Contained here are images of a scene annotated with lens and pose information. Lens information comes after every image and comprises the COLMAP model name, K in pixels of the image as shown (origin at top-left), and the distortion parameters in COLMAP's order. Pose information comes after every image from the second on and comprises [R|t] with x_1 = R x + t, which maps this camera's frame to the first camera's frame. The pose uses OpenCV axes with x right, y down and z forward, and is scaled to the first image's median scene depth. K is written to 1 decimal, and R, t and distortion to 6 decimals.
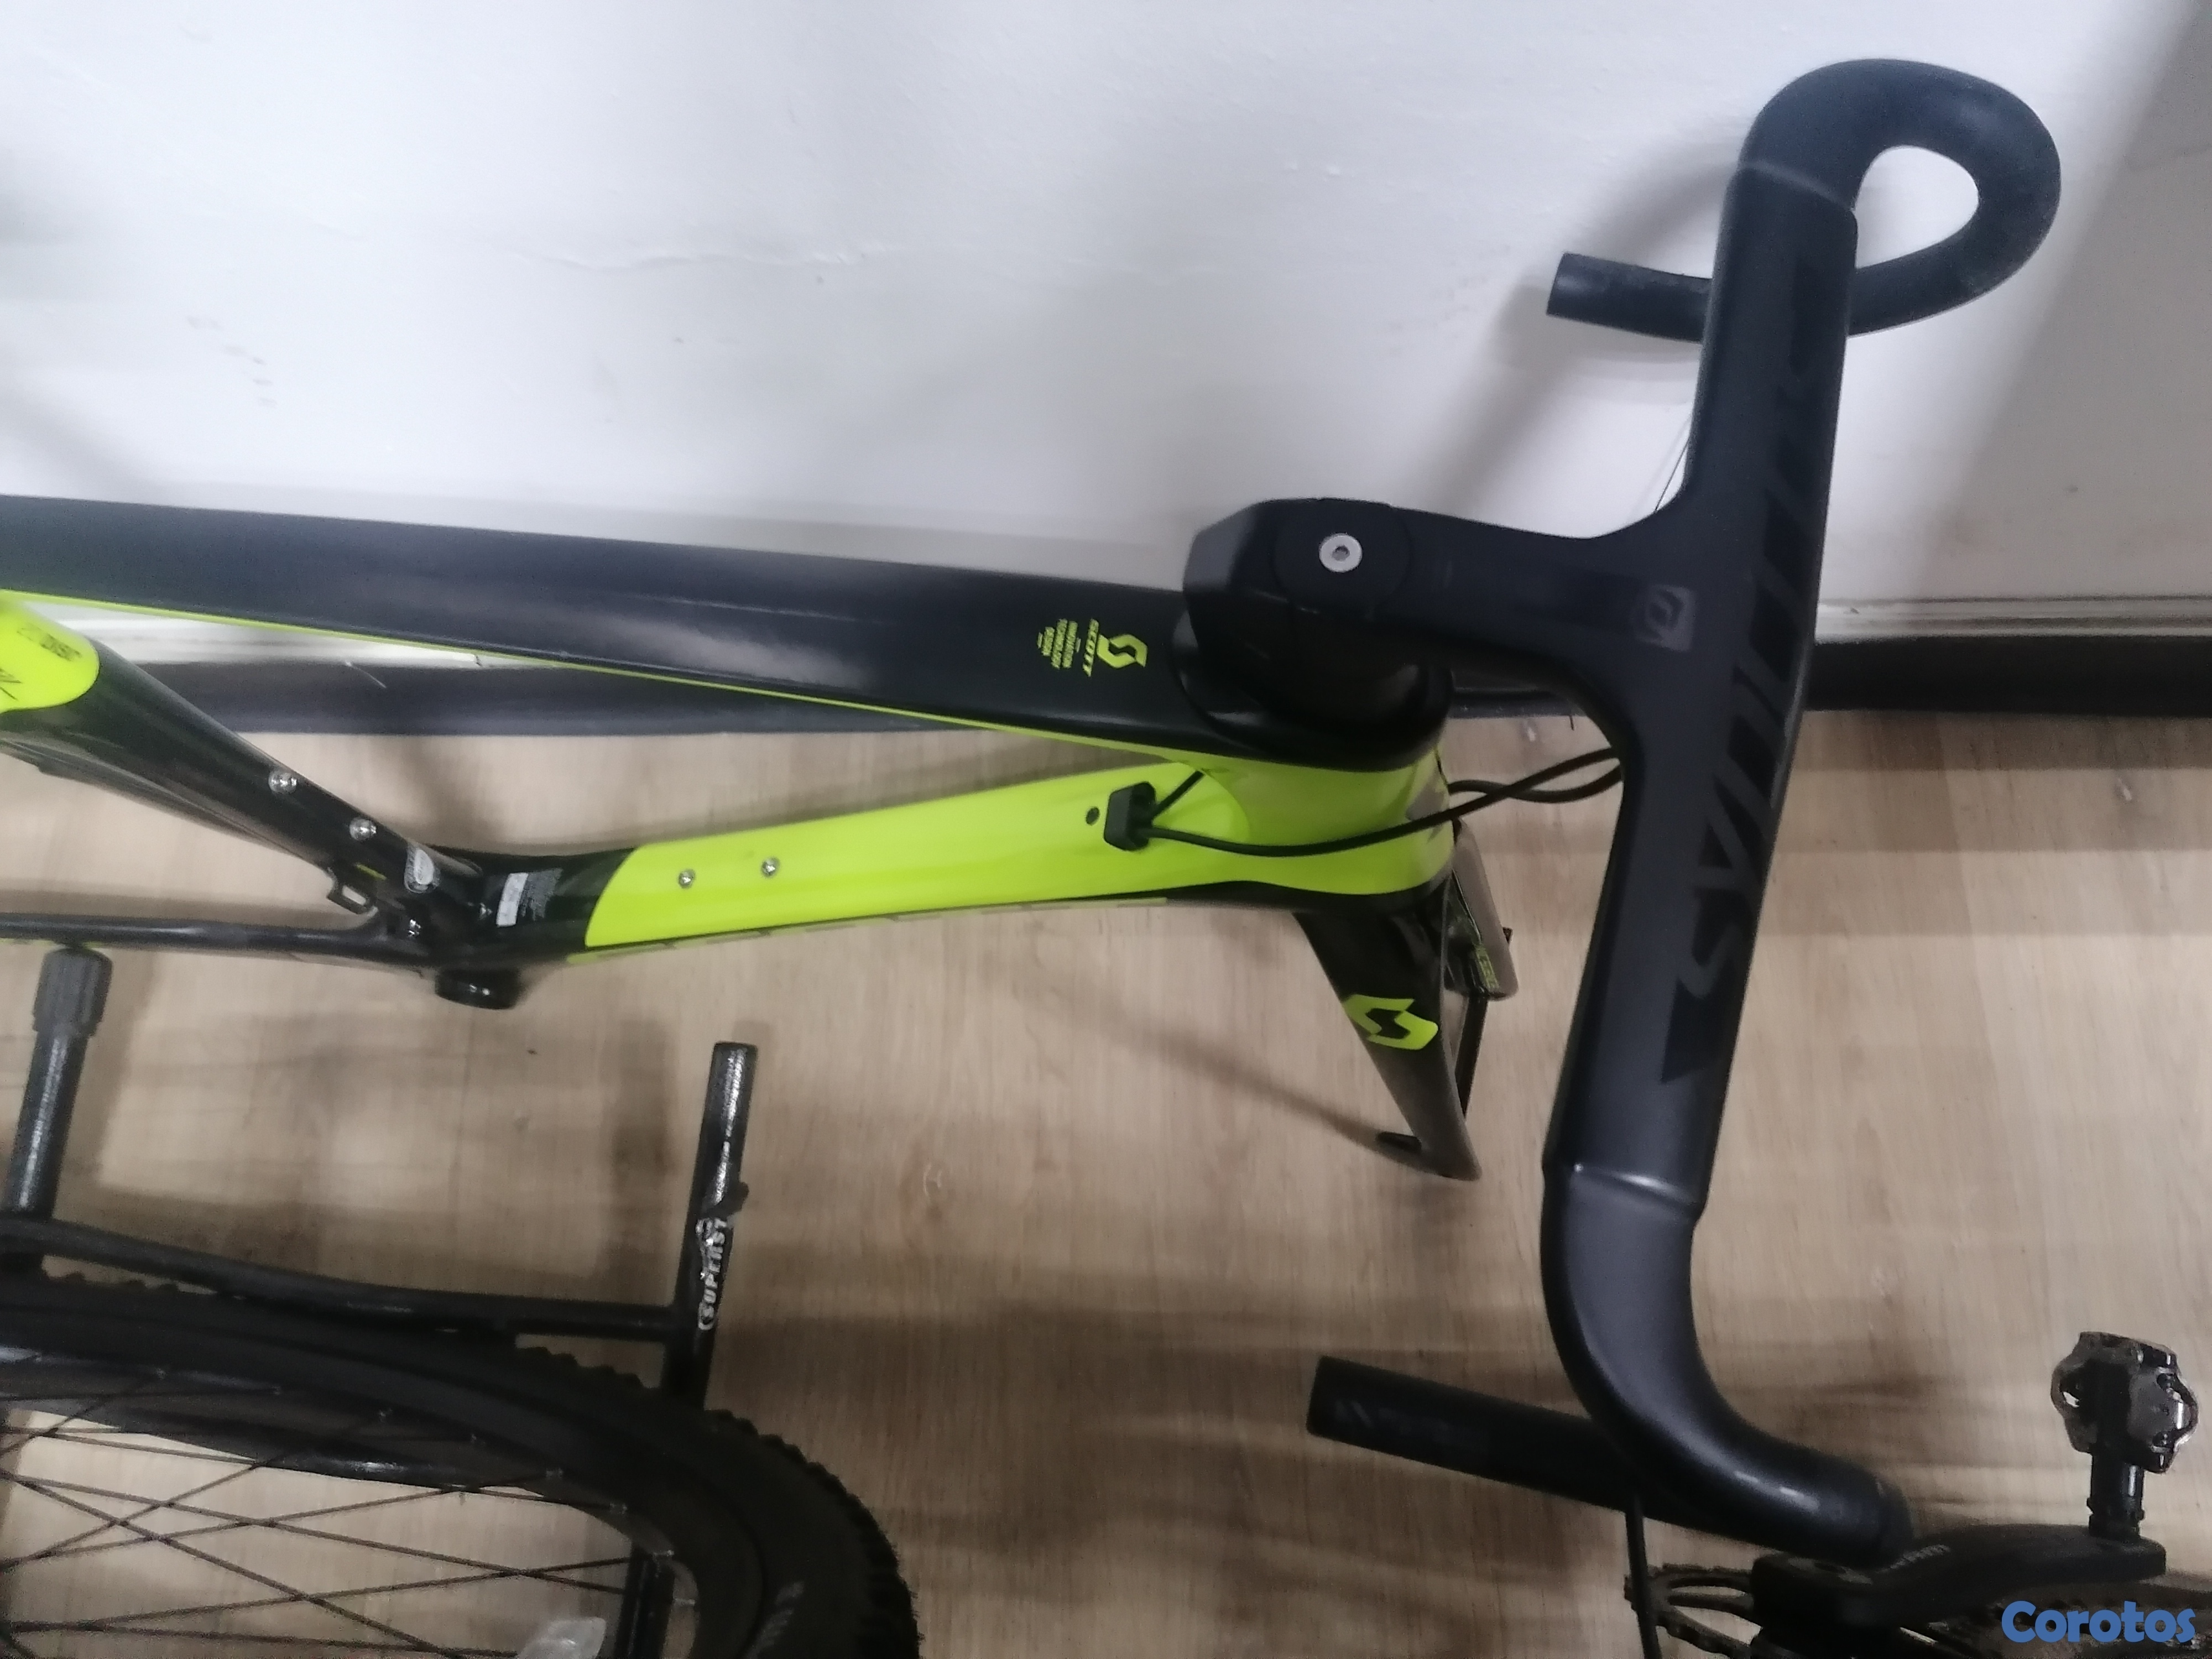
lens RADIAL K [[1693.0, 0, 1106.0], [0, 1693.0, 829.5], [0, 0, 1]] dist [0.149107, -0.087291]
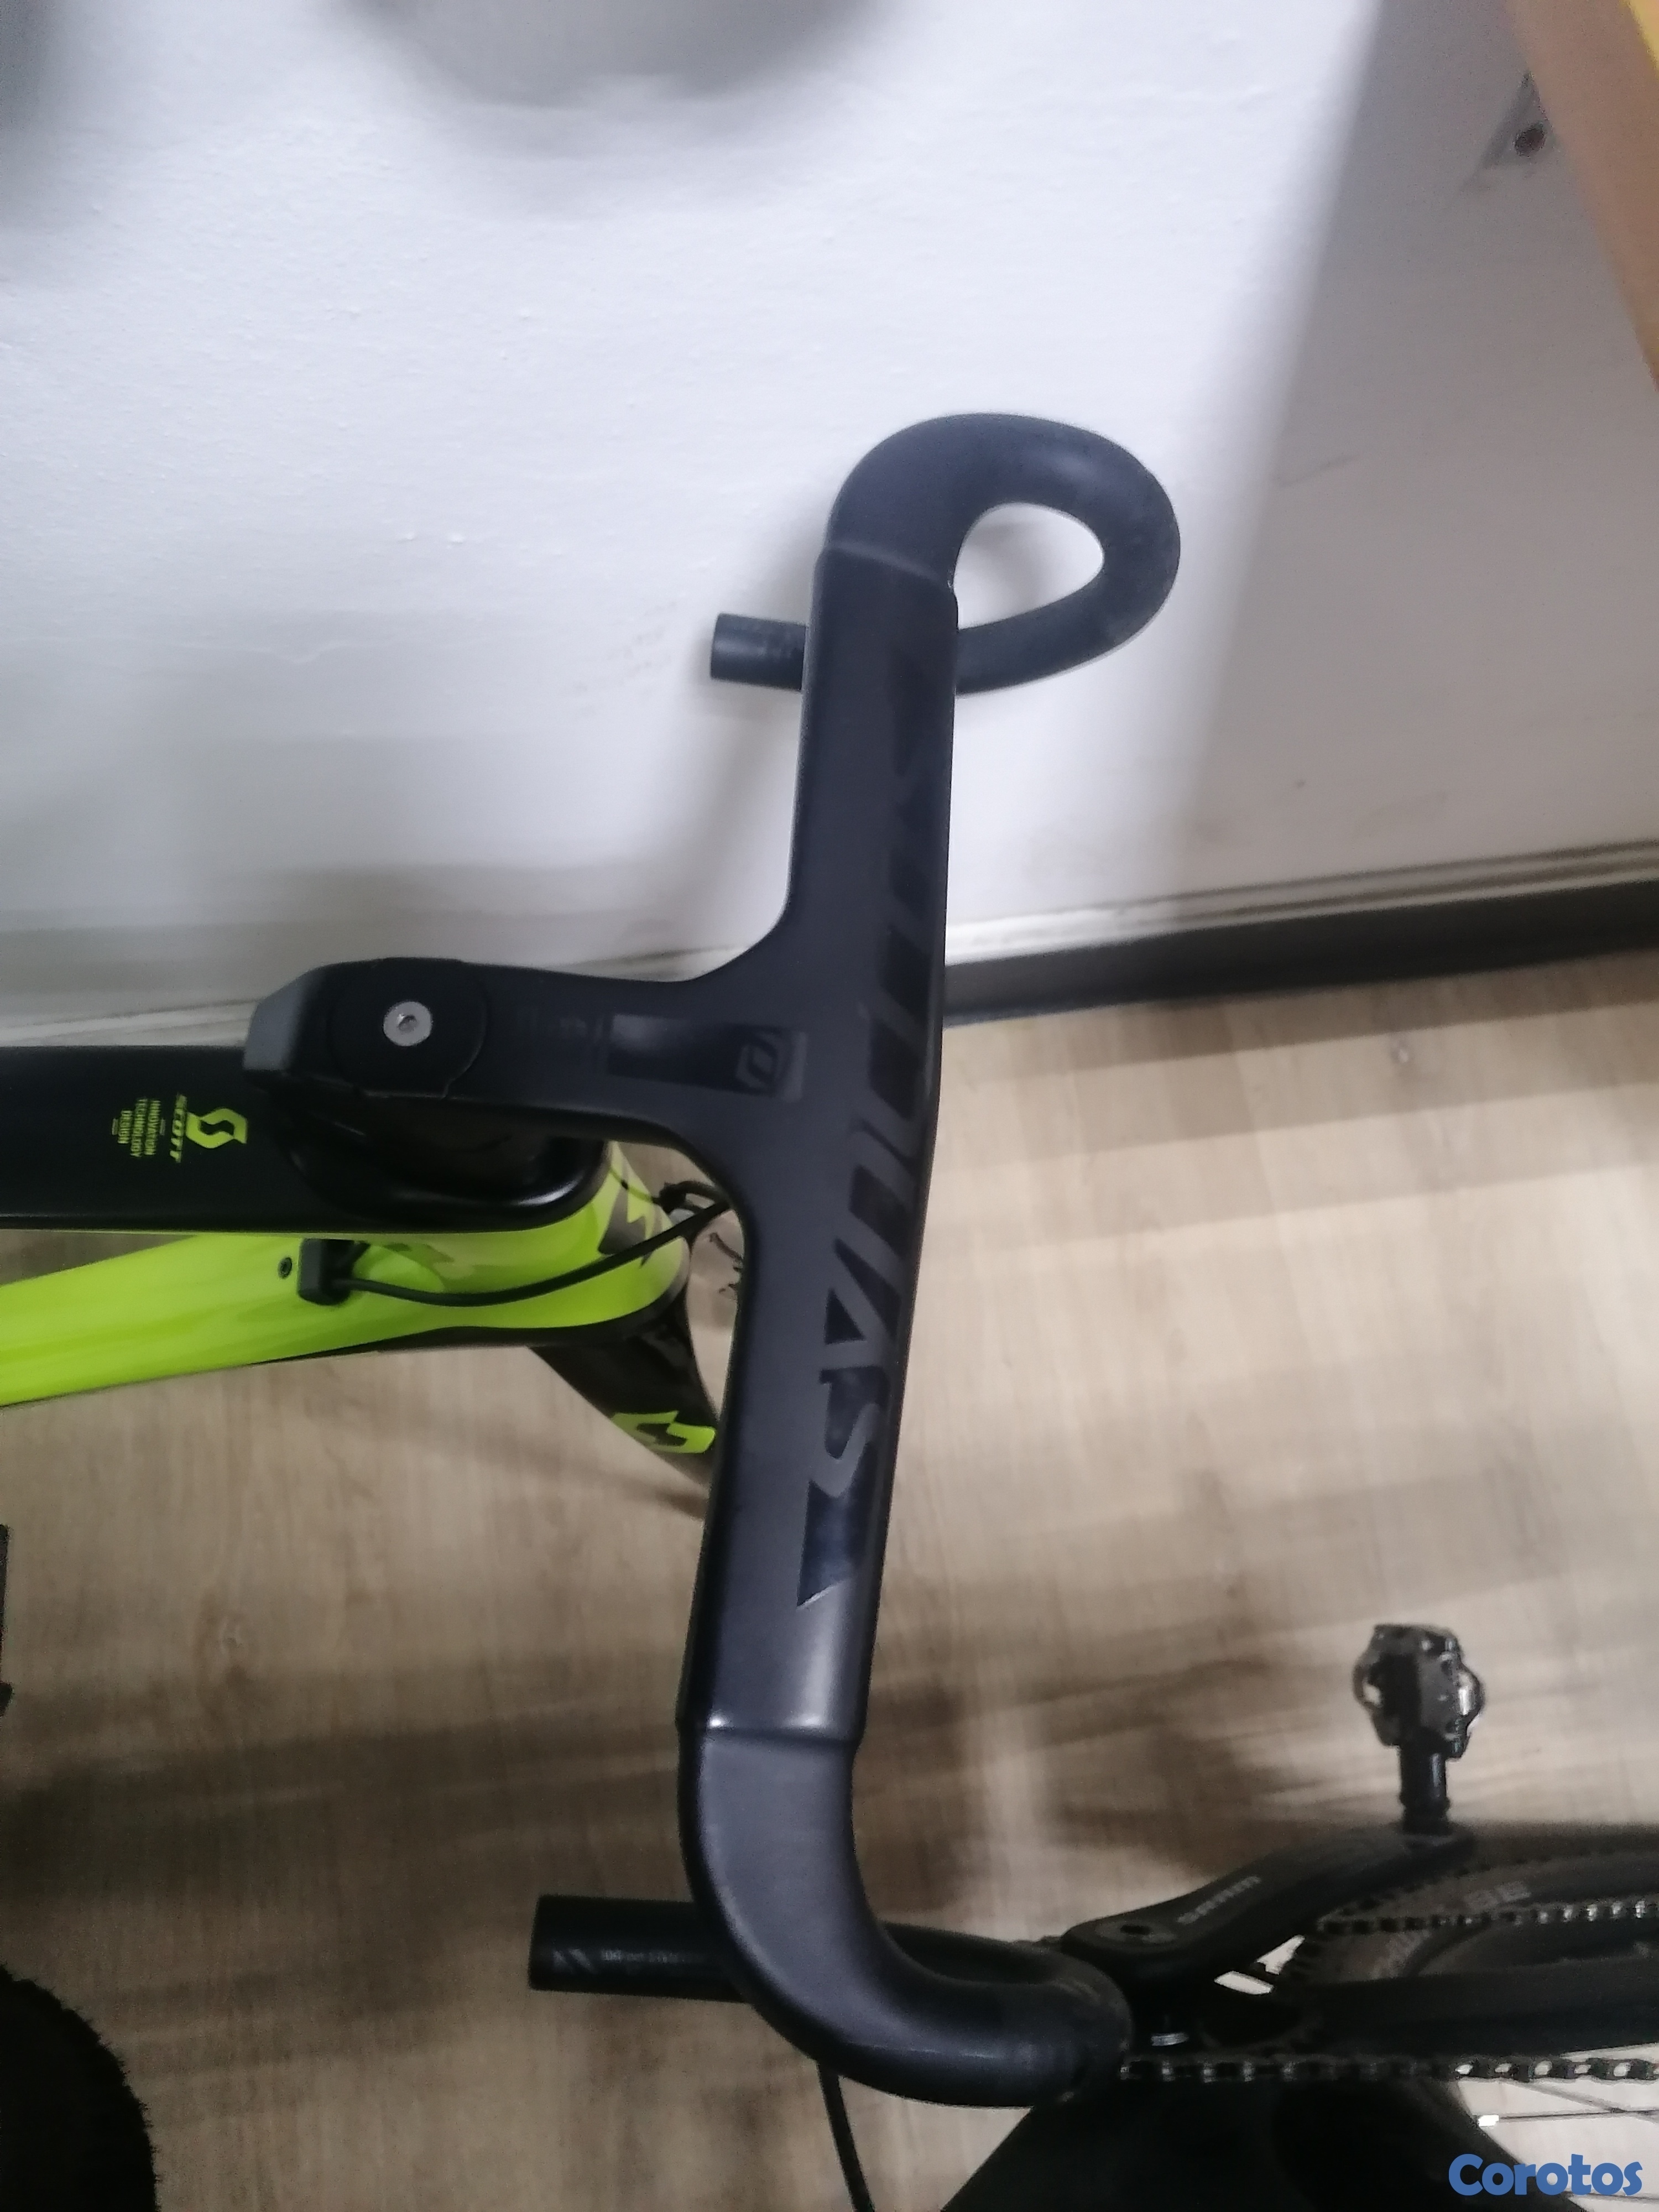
lens RADIAL K [[1693.0, 0, 832.7], [0, 1693.0, 1107.8], [0, 0, 1]] dist [0.149107, -0.087291]
pose [[0.983507, -0.117961, 0.137113, 0.162545], [0.115020, 0.992934, 0.029204, -0.085779], [-0.139589, -0.012951, 0.990125, 0.069094]]
